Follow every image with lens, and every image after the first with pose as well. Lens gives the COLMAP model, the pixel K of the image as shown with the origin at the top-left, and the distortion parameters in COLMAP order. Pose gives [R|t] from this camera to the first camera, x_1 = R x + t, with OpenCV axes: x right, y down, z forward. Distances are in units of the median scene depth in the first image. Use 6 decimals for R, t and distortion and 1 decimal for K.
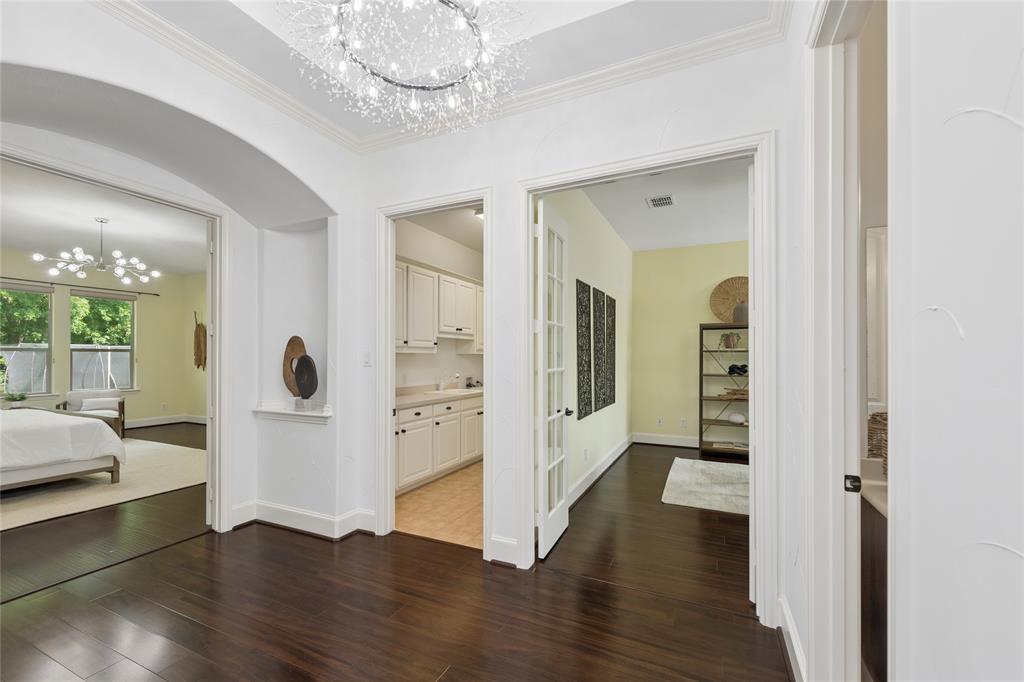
lens RADIAL K [[406.1, 0, 529.8], [0, 406.1, 356.3], [0, 0, 1]] dist [0.002484, -0.001905]
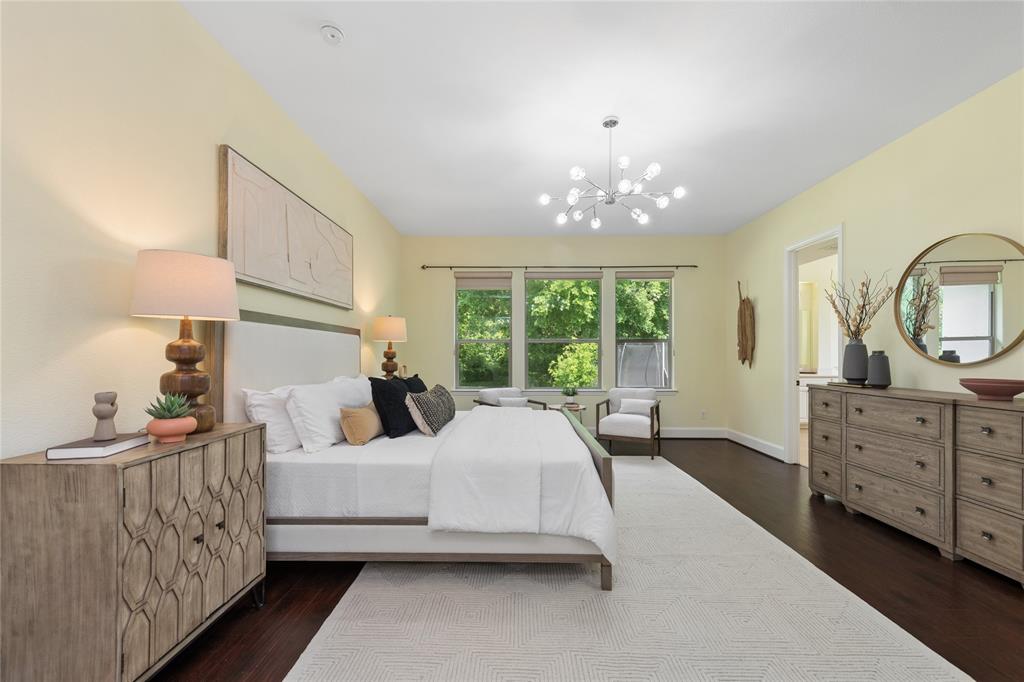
lens RADIAL K [[406.1, 0, 523.9], [0, 406.1, 356.0], [0, 0, 1]] dist [0.002484, -0.001905]
pose [[0.388596, 0.001399, -0.921407, -0.351225], [0.000749, 0.999998, 0.001835, 0.014545], [0.921408, -0.001403, 0.388594, 0.420679]]
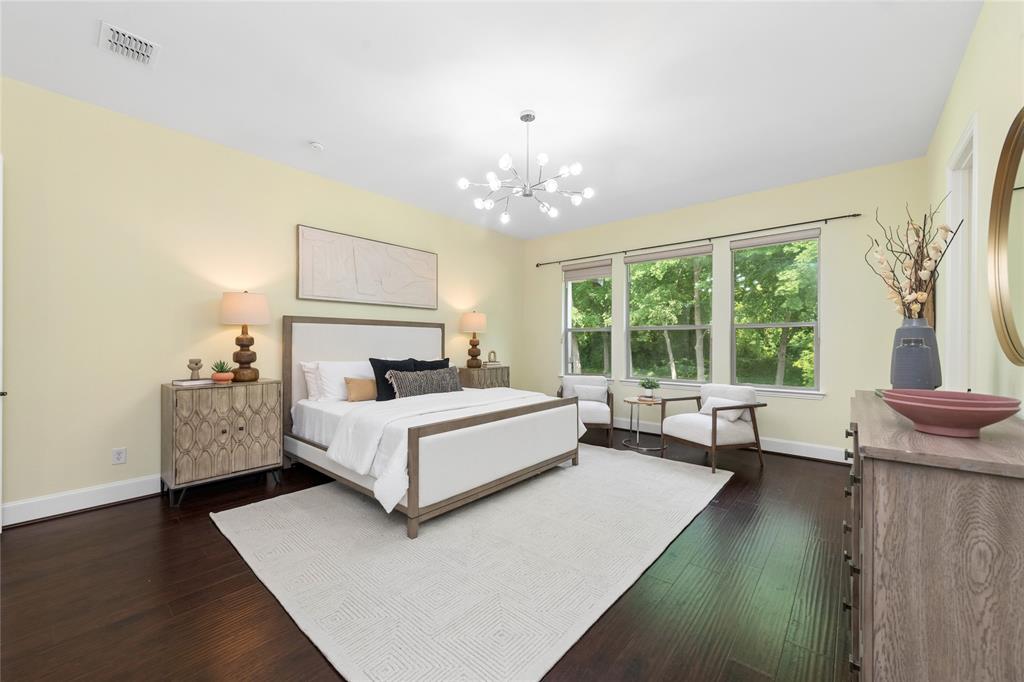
lens RADIAL K [[406.1, 0, 513.5], [0, 406.1, 344.8], [0, 0, 1]] dist [0.002484, -0.001905]
pose [[-0.300729, 0.003360, -0.953704, -0.292303], [-0.002732, 0.999987, 0.004384, 0.014053], [0.953706, 0.003924, -0.300716, 0.756696]]
